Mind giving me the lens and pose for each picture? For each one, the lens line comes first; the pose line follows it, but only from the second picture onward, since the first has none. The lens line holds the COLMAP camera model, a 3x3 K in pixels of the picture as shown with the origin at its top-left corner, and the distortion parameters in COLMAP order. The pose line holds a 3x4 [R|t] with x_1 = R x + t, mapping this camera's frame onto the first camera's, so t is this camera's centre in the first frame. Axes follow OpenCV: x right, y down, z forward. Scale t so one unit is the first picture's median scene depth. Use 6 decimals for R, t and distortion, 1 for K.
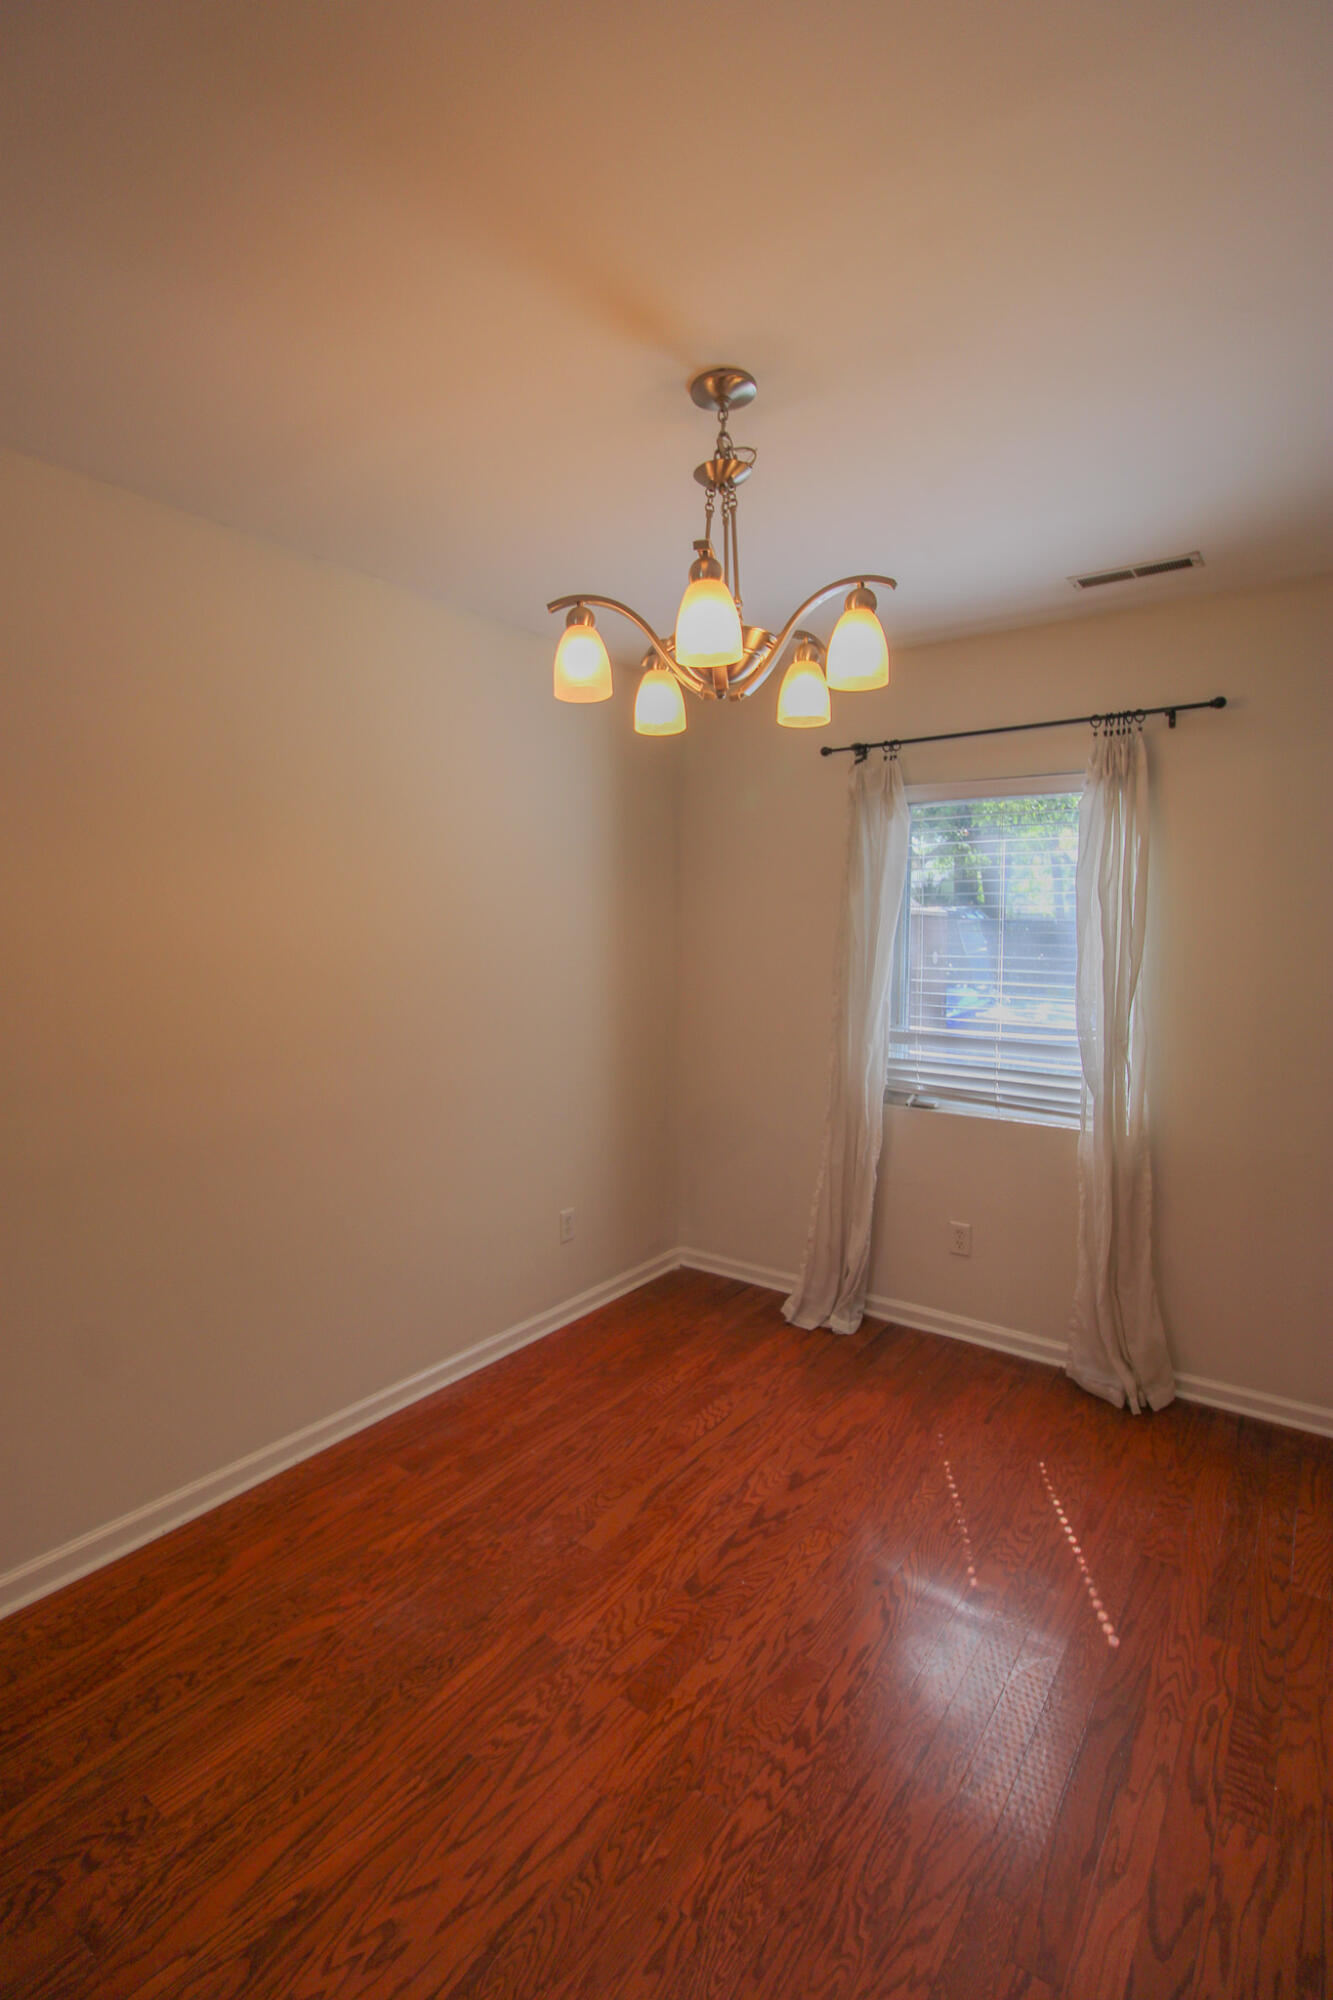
lens RADIAL K [[958.3, 0, 666.0], [0, 958.3, 982.7], [0, 0, 1]] dist [-0.018287, -0.007940]
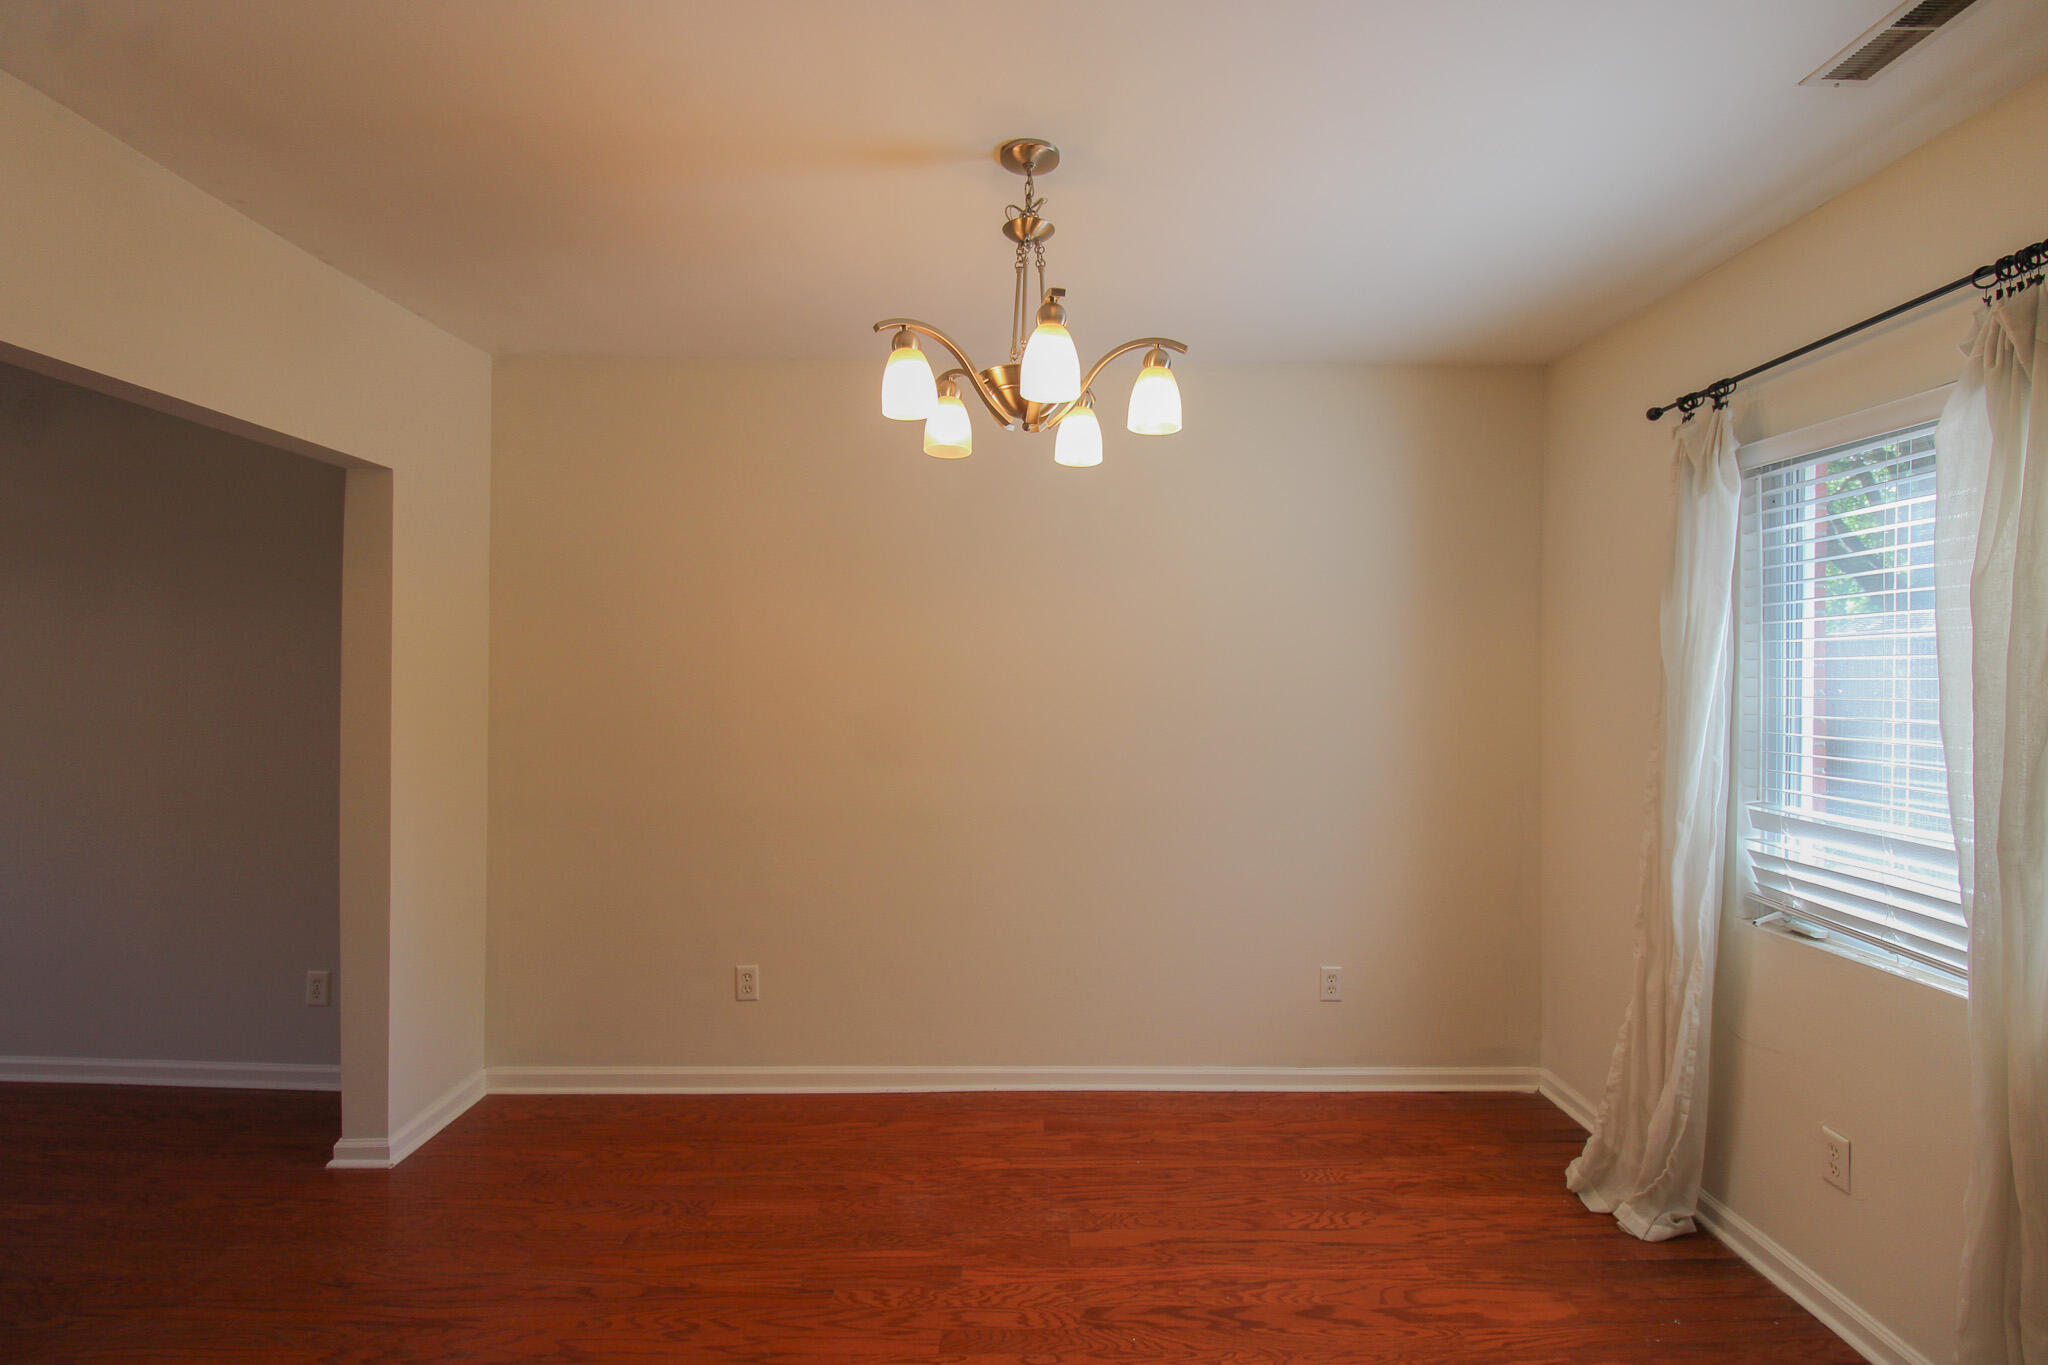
lens RADIAL K [[981.3, 0, 1011.2], [0, 981.3, 674.0], [0, 0, 1]] dist [-0.018287, -0.007940]
pose [[0.572180, -0.001943, -0.820126, 0.683125], [-0.060985, 0.997128, -0.044910, 0.023976], [0.817857, 0.075712, 0.570418, 0.261960]]
